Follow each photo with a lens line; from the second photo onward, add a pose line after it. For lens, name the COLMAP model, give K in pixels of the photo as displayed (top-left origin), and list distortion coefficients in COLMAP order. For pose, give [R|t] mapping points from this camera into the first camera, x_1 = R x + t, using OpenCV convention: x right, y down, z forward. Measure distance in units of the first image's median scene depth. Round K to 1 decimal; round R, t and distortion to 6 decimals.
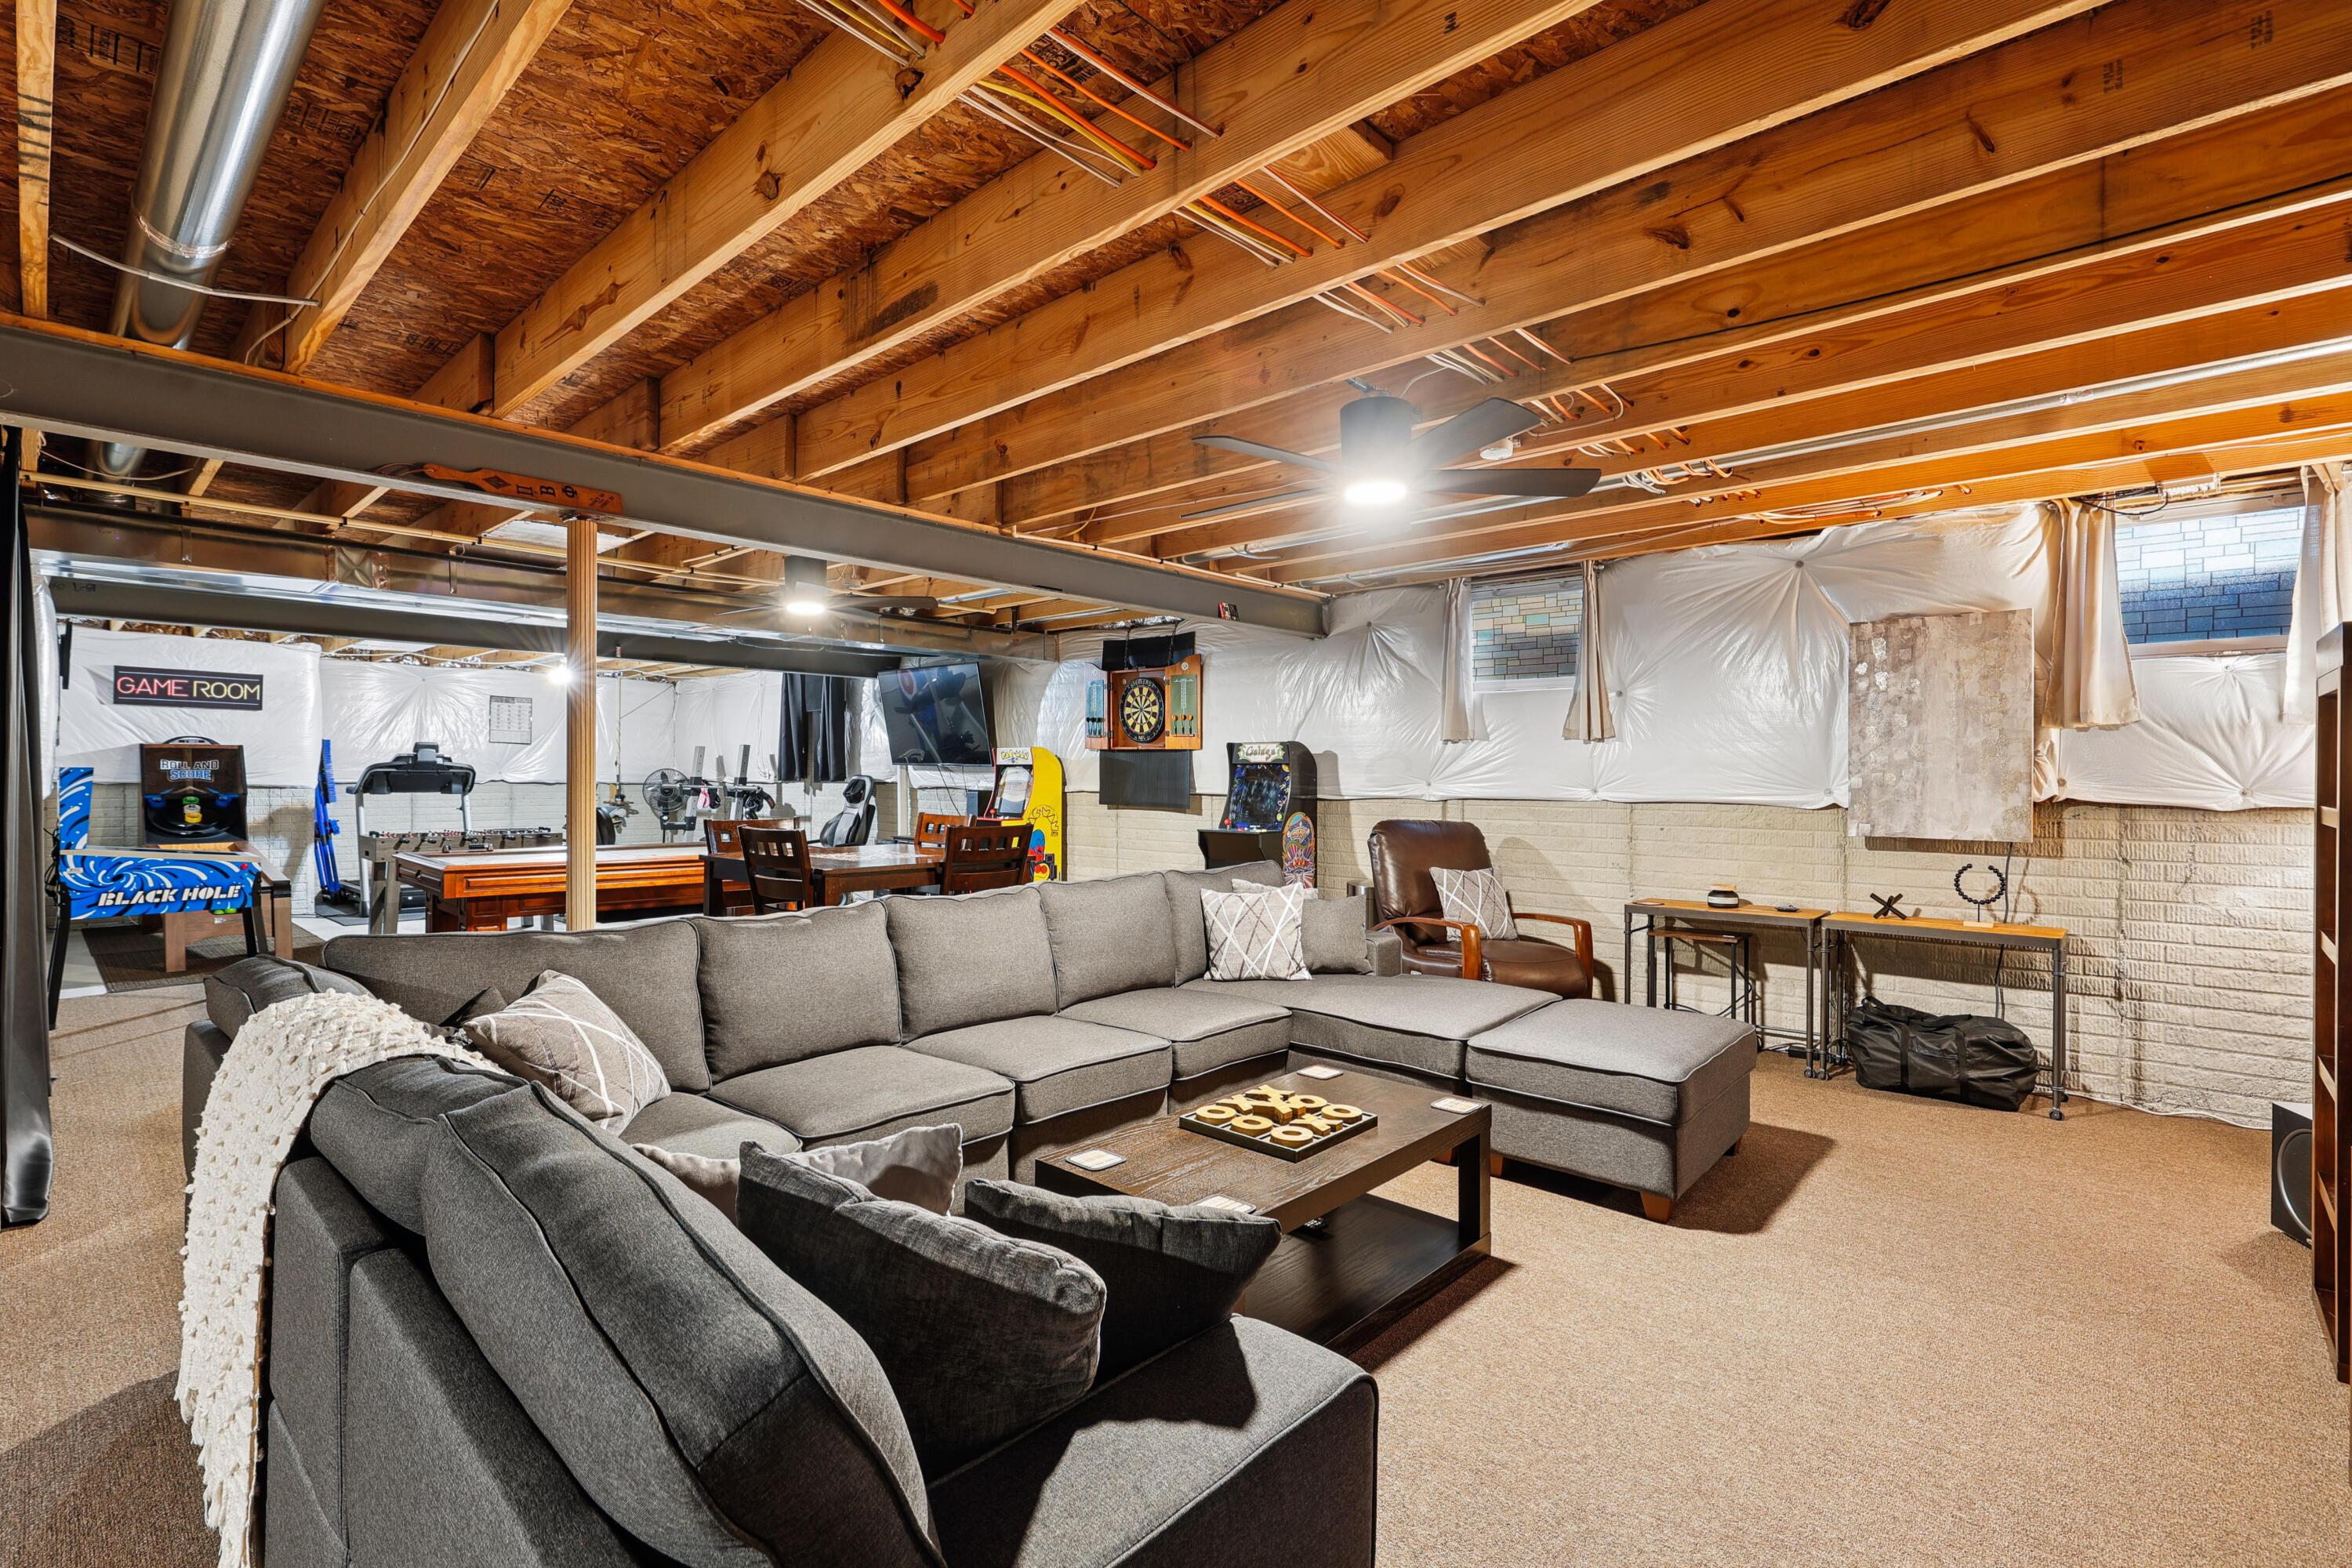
lens RADIAL K [[1064.4, 0, 1180.7], [0, 1064.4, 775.9], [0, 0, 1]] dist [0.000246, -0.000147]
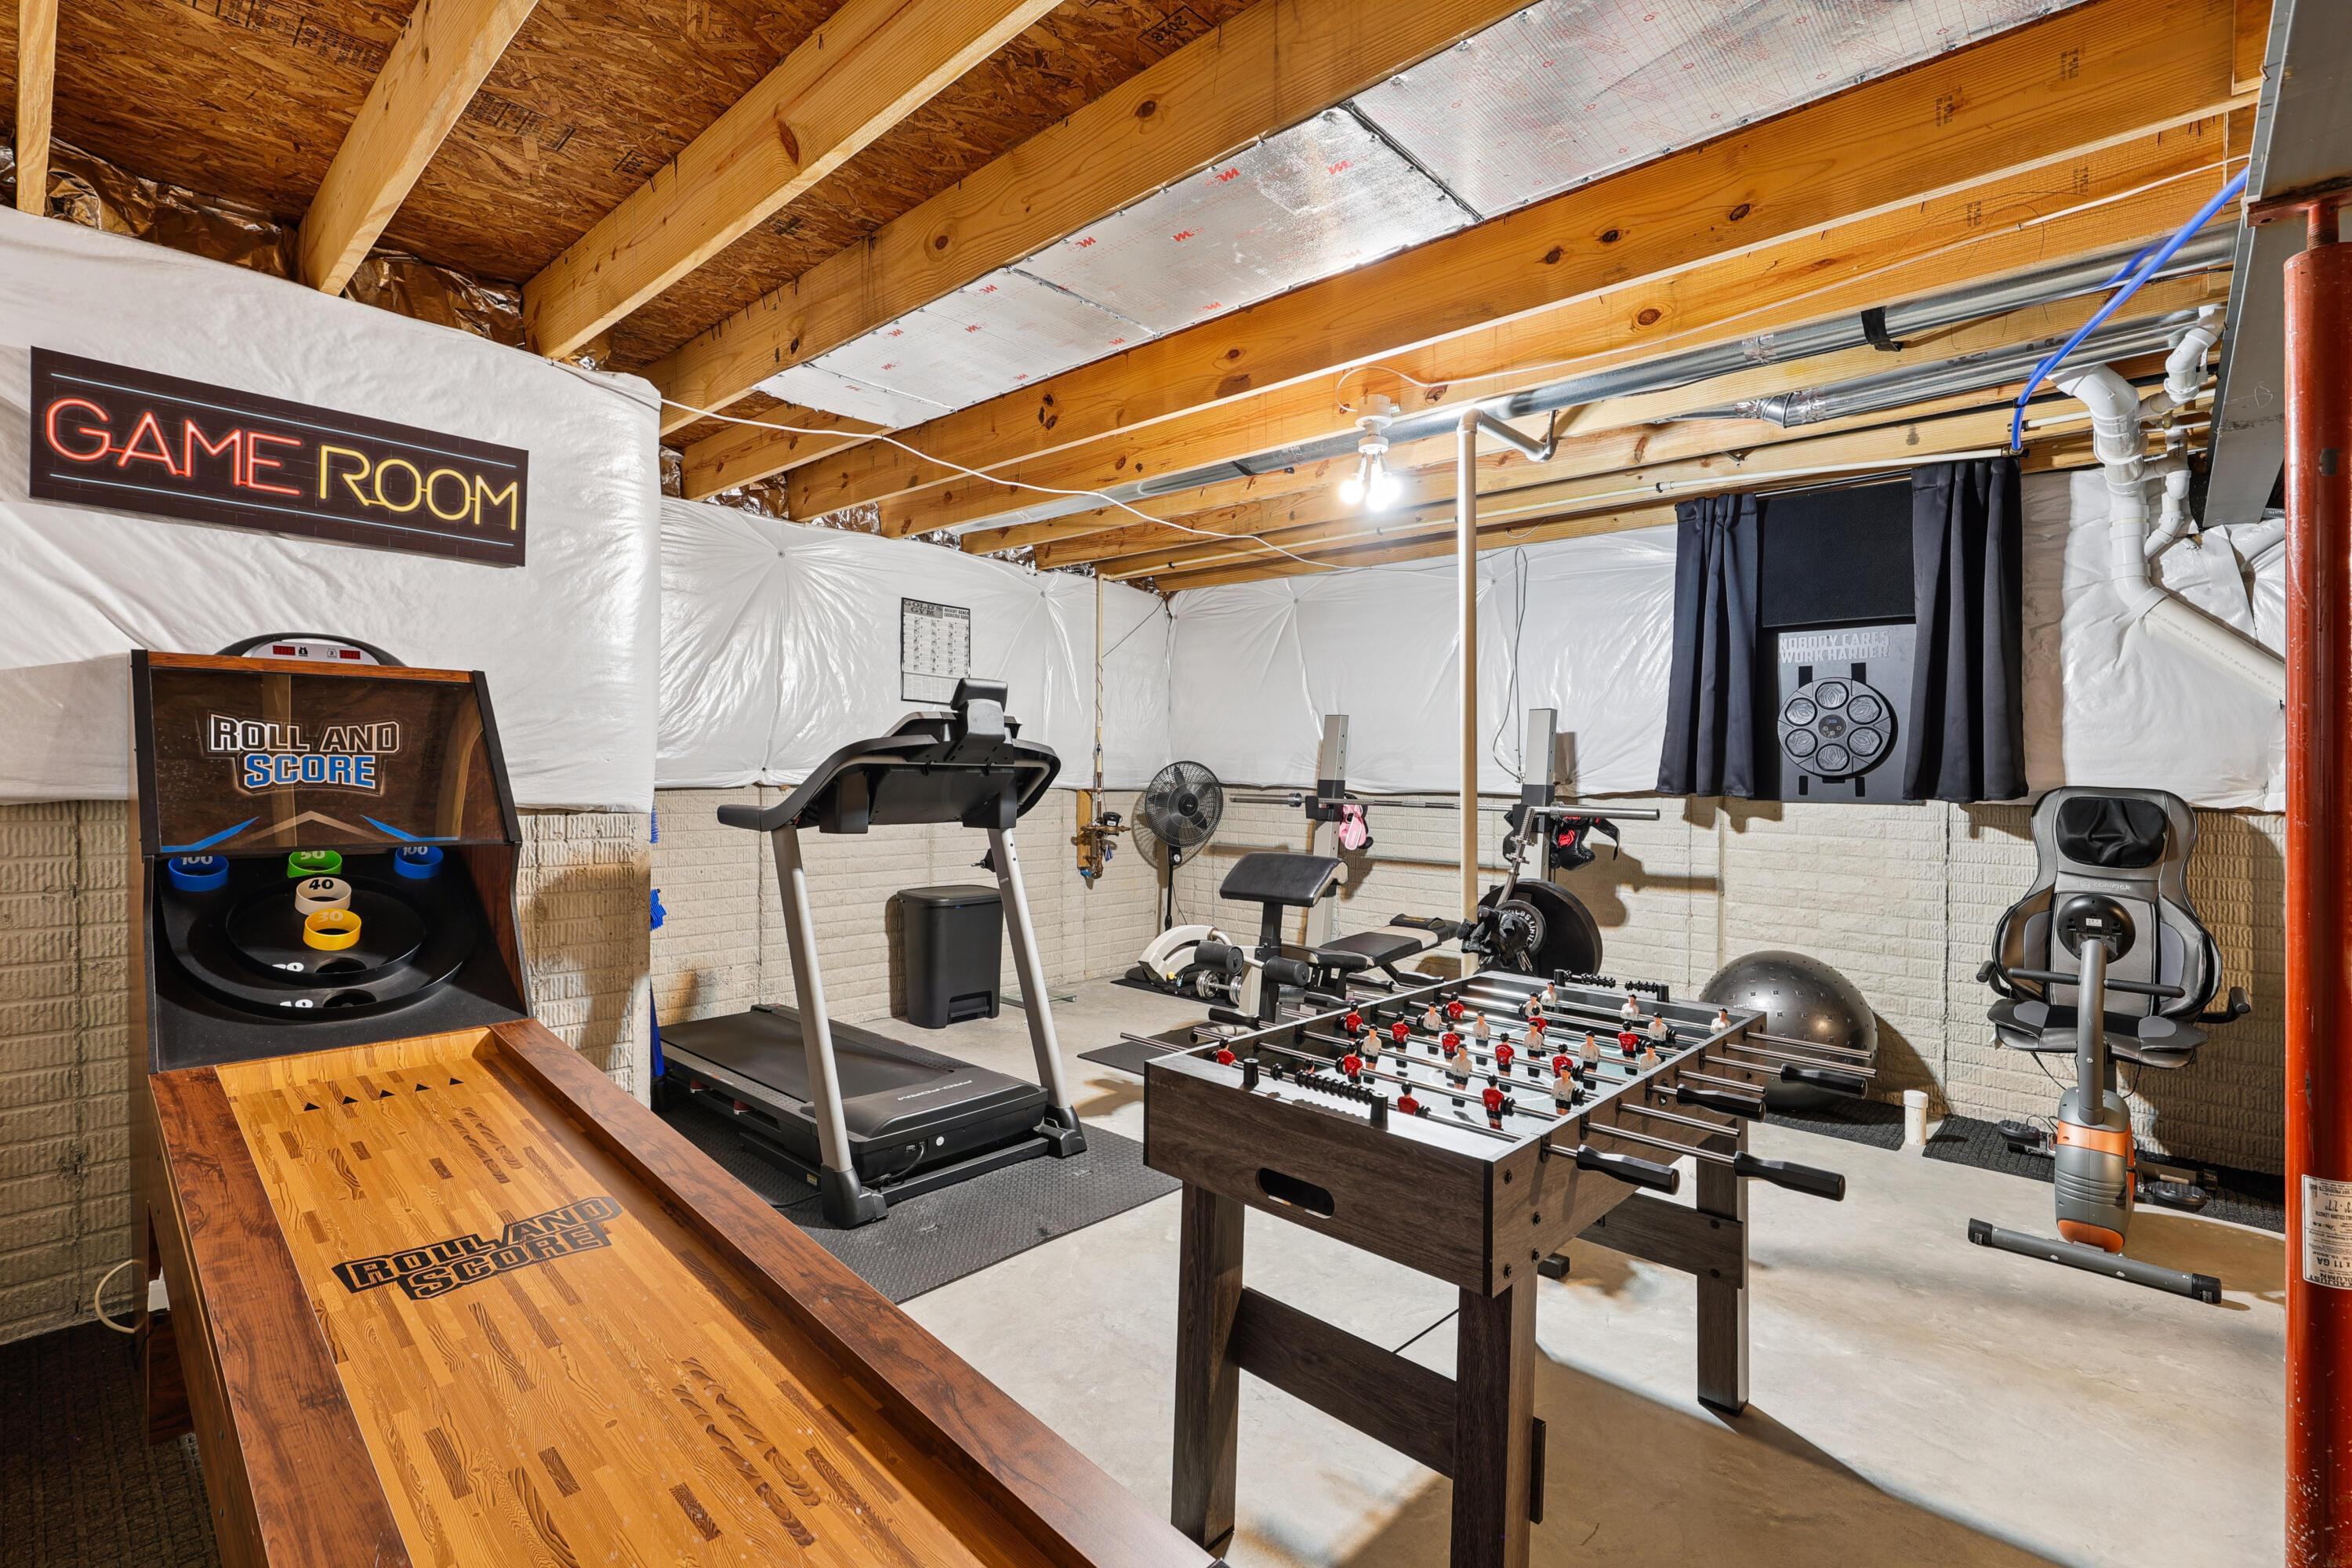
lens RADIAL K [[1064.4, 0, 1172.5], [0, 1064.4, 787.4], [0, 0, 1]] dist [0.000246, -0.000147]
pose [[0.999940, 0.010667, 0.002491, -0.693870], [-0.010710, 0.999785, 0.017732, -0.004368], [-0.002301, -0.017757, 0.999840, 0.707853]]
